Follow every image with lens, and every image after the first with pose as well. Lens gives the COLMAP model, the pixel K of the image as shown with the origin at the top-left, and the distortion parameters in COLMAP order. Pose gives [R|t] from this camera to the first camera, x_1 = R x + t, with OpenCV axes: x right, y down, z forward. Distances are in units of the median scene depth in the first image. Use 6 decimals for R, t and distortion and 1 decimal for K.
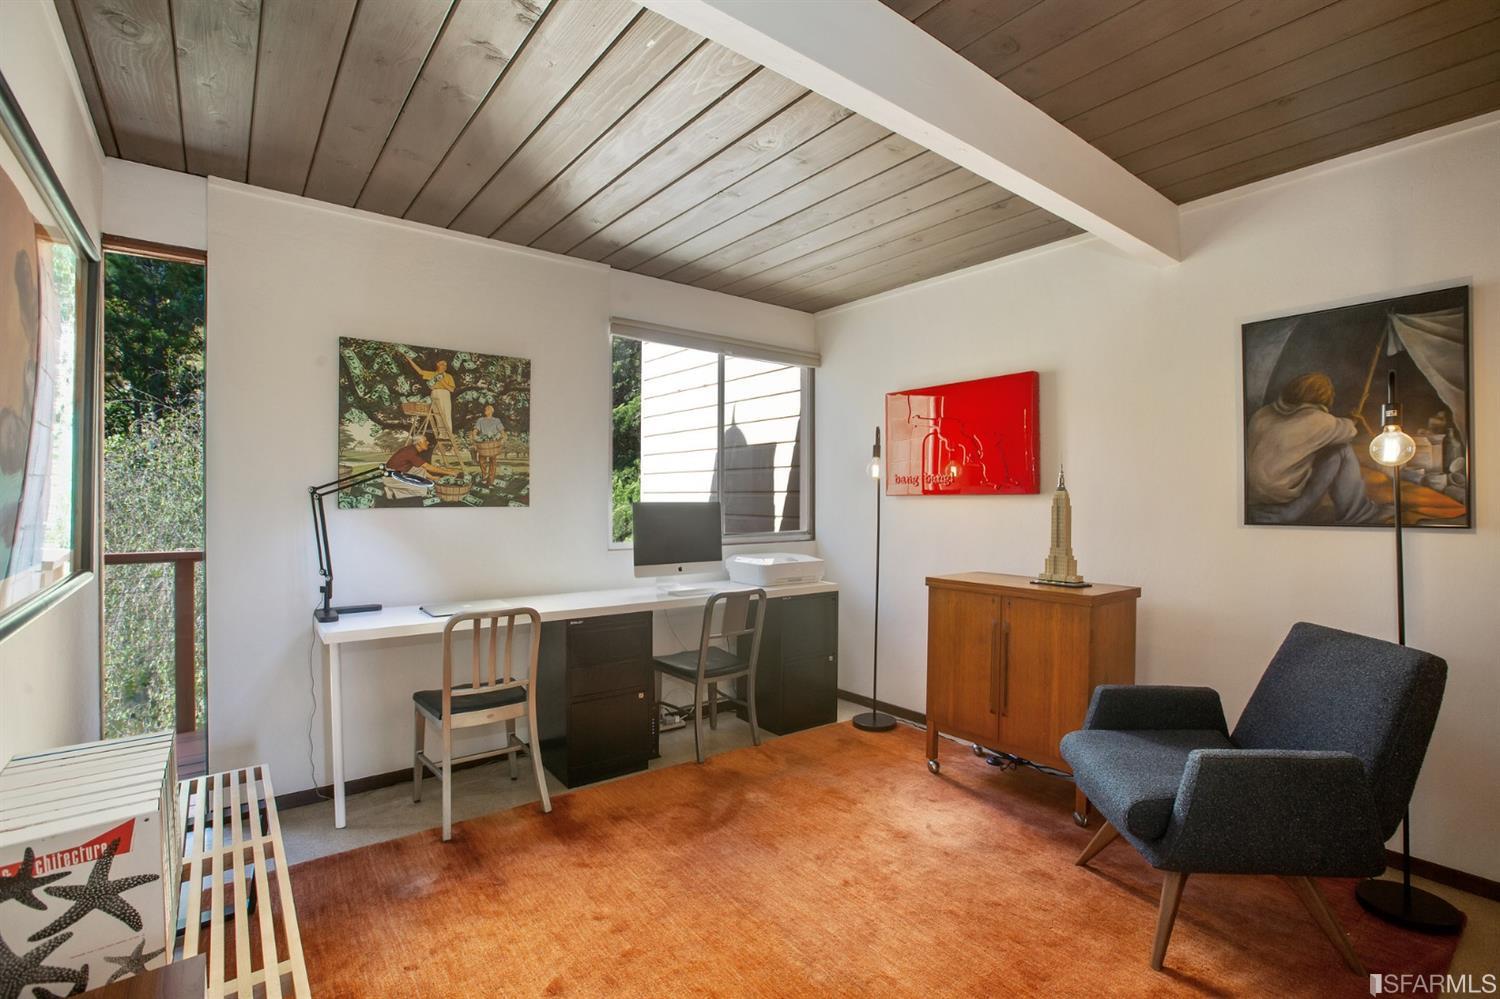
lens RADIAL K [[676.6, 0, 755.6], [0, 676.6, 498.2], [0, 0, 1]] dist [-0.032922, 0.009744]
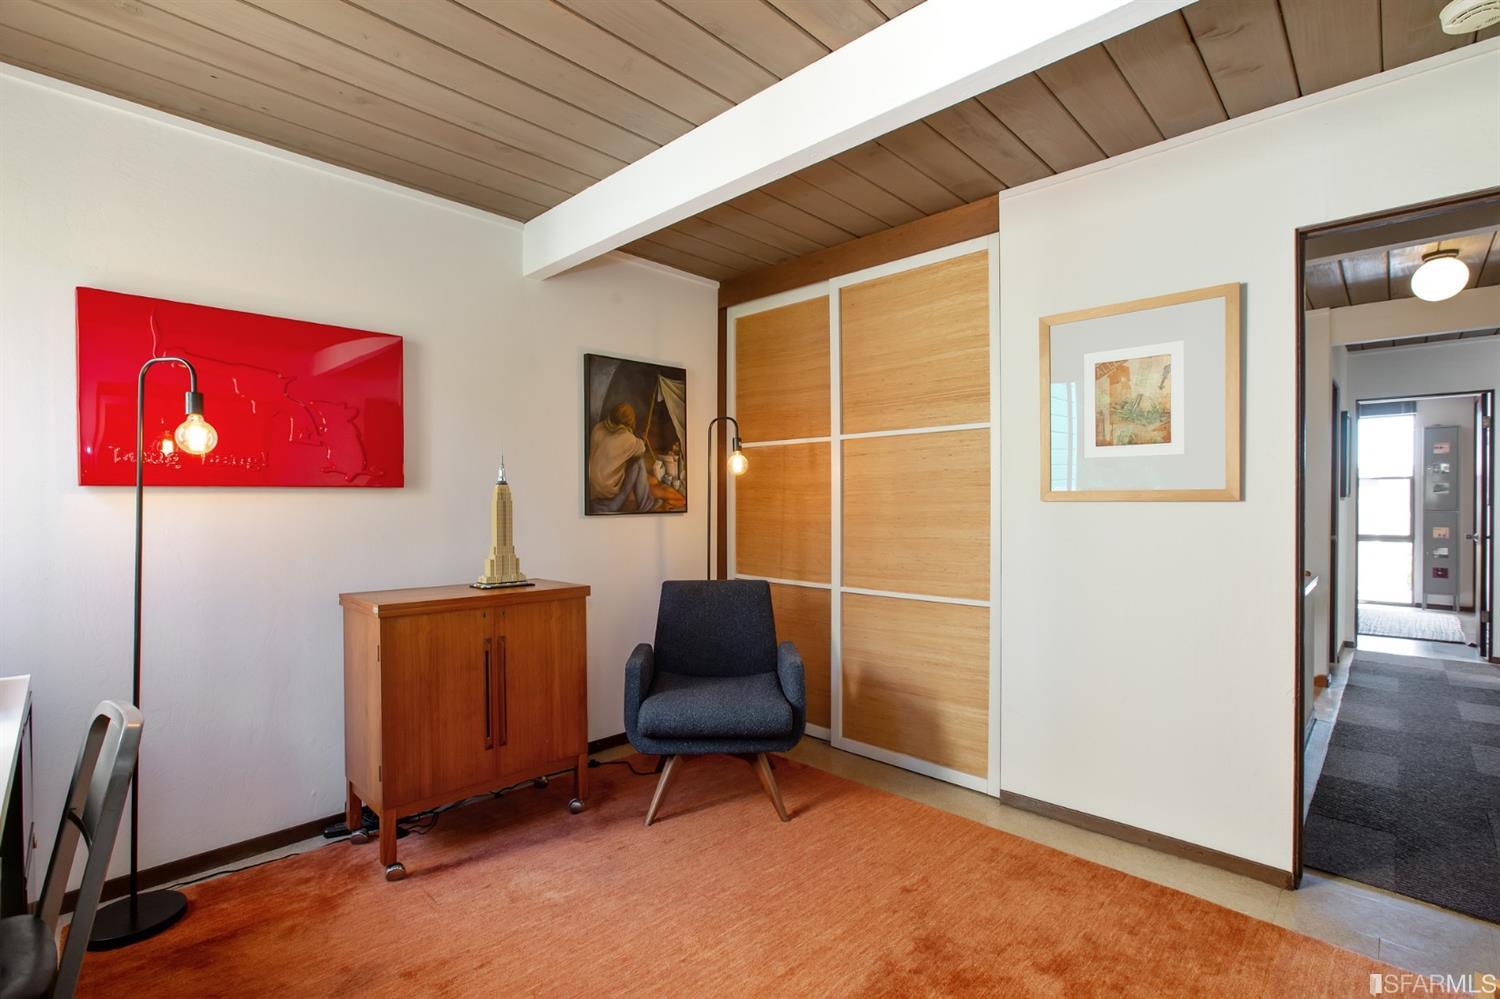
lens RADIAL K [[676.6, 0, 762.5], [0, 676.6, 508.1], [0, 0, 1]] dist [-0.032922, 0.009744]
pose [[-0.101957, -0.007635, 0.994760, -0.638781], [0.002845, 0.999964, 0.007967, 0.019802], [-0.994785, 0.003642, -0.101931, 0.941438]]
